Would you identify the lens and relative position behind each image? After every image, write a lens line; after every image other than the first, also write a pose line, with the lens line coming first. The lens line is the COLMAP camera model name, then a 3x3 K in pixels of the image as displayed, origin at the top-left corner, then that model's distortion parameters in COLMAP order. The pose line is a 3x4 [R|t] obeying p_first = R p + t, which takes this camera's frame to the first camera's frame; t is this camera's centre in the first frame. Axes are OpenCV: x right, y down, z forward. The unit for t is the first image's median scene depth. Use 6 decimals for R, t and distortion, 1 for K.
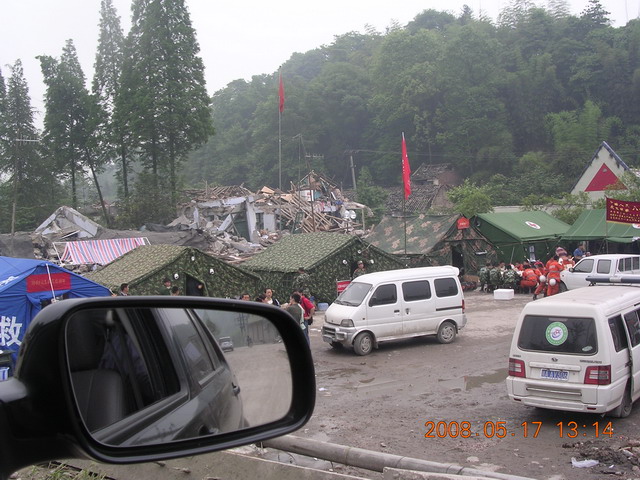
lens RADIAL K [[781.5, 0, 320.0], [0, 781.5, 240.0], [0, 0, 1]] dist [-0.010932, 0.015796]
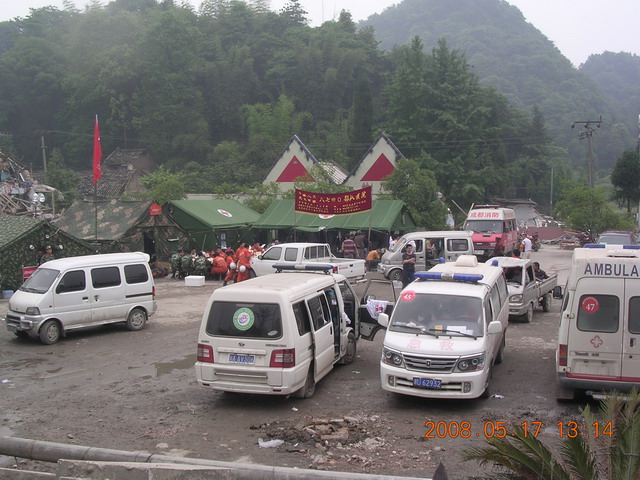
lens RADIAL K [[781.5, 0, 320.0], [0, 781.5, 240.0], [0, 0, 1]] dist [-0.010932, 0.015796]
pose [[0.958295, 0.015682, 0.285350, 0.099361], [-0.018954, 0.999782, 0.008710, 0.004636], [-0.285151, -0.013755, 0.958384, -0.013425]]
